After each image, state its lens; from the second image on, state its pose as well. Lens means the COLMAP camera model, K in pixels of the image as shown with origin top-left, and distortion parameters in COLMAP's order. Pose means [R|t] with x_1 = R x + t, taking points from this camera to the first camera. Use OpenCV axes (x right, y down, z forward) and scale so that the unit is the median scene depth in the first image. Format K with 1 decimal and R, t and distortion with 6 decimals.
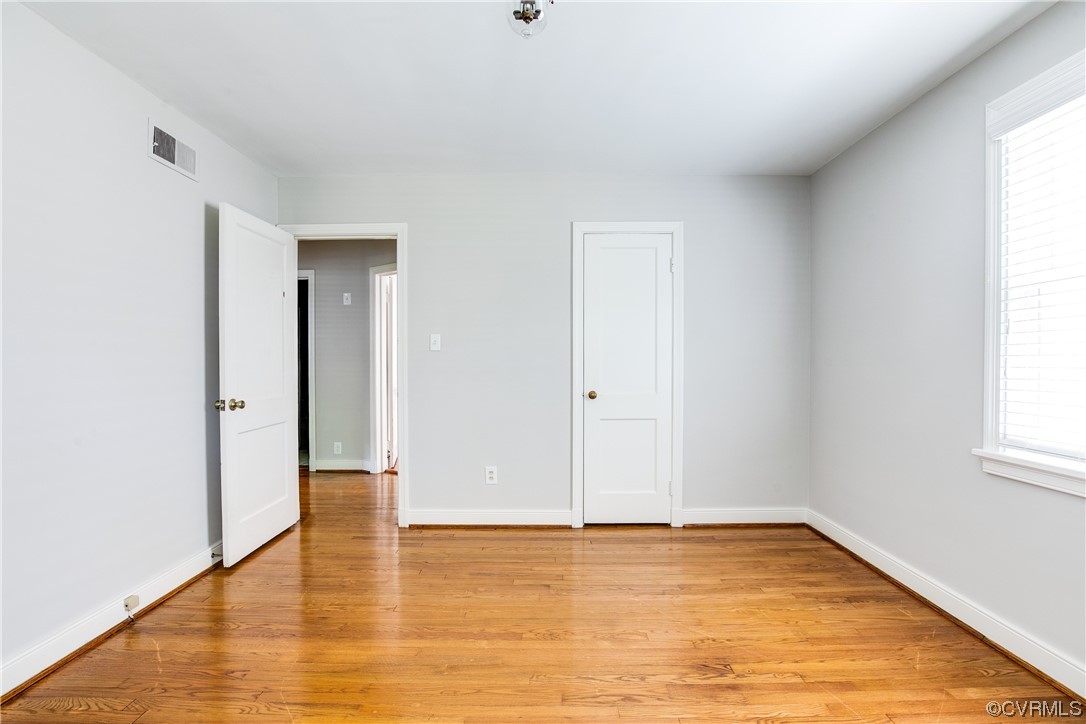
lens RADIAL K [[501.7, 0, 542.7], [0, 501.7, 360.4], [0, 0, 1]] dist [-0.031704, 0.005297]
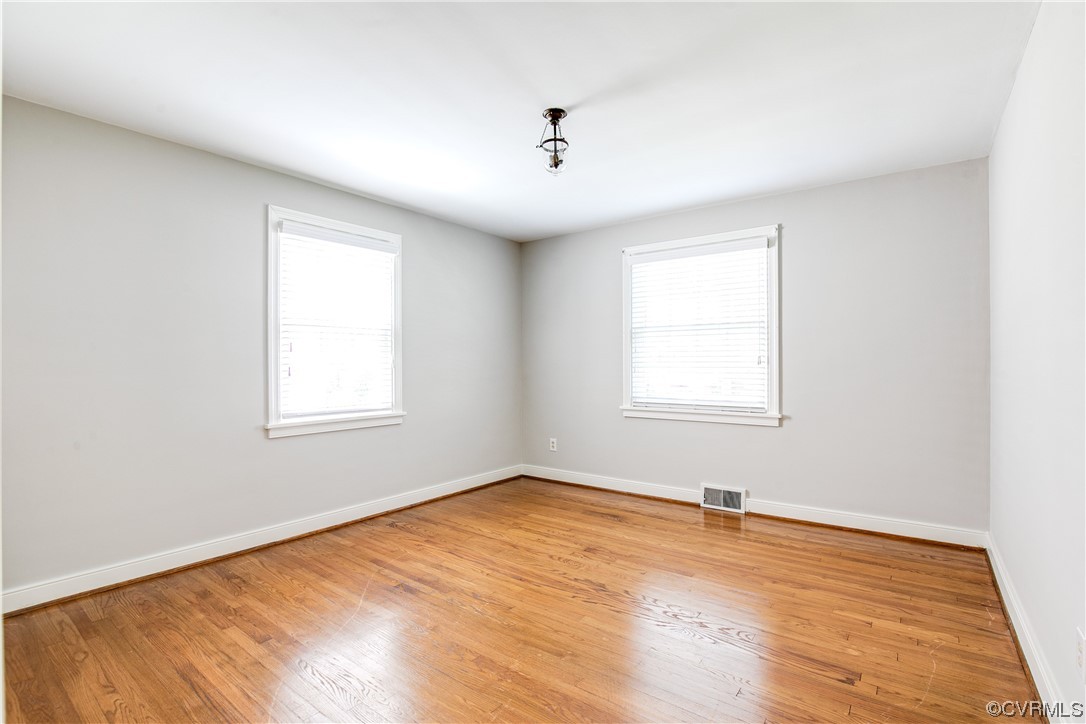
lens RADIAL K [[501.7, 0, 543.0], [0, 501.7, 366.9], [0, 0, 1]] dist [-0.031704, 0.005297]
pose [[-0.801440, 0.005286, 0.598051, -0.687066], [0.005277, 0.999985, -0.001766, 0.008496], [-0.598051, 0.001740, -0.801456, 1.629360]]
